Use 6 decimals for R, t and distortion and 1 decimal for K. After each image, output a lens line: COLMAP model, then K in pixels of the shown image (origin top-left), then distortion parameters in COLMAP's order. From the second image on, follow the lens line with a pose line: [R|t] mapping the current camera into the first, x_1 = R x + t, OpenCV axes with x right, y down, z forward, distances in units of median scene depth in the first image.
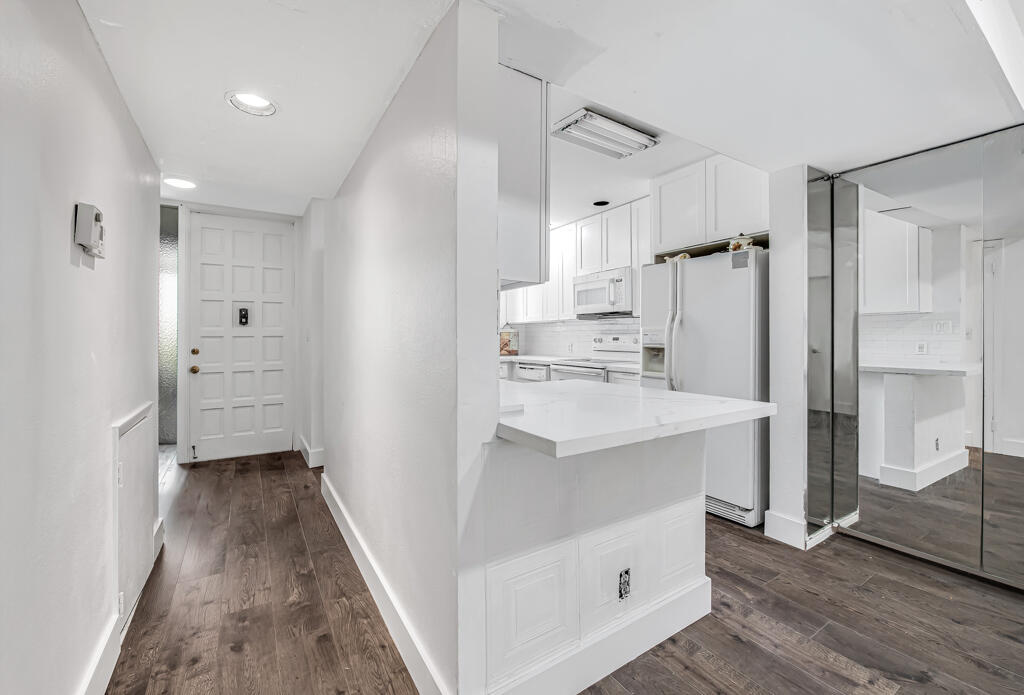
lens RADIAL K [[418.0, 0, 515.9], [0, 418.0, 339.6], [0, 0, 1]] dist [-0.000037, -0.000143]
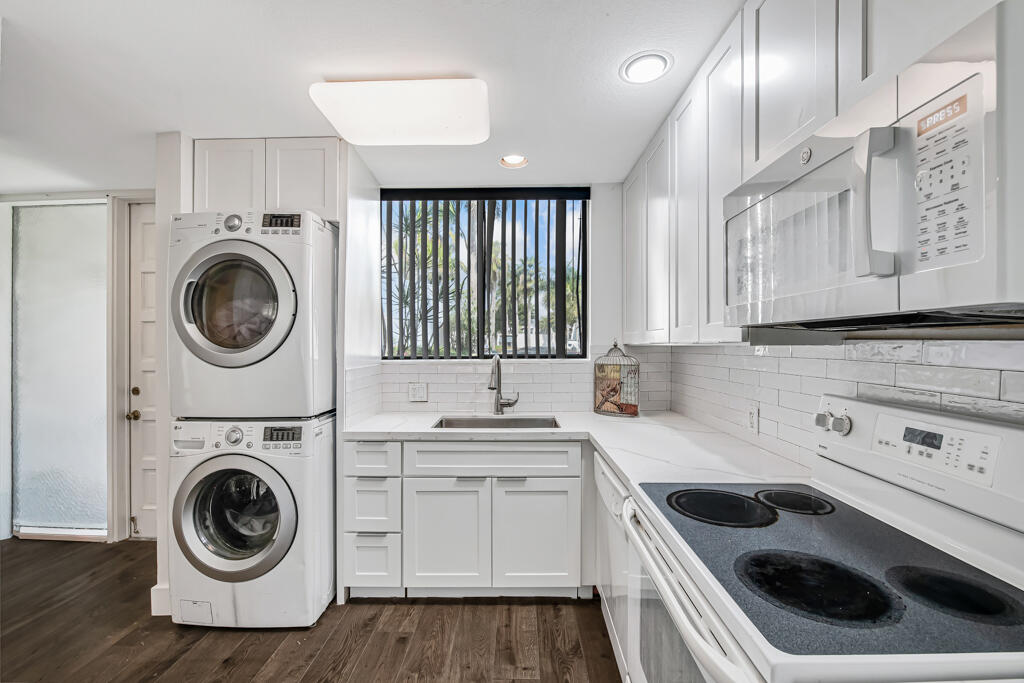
lens RADIAL K [[414.1, 0, 511.4], [0, 414.1, 350.5], [0, 0, 1]] dist [-0.011466, -0.000299]
pose [[0.827272, 0.006230, -0.561768, 0.181570], [-0.000203, 0.999942, 0.010790, -0.048735], [0.561802, -0.008812, 0.827225, 0.707605]]
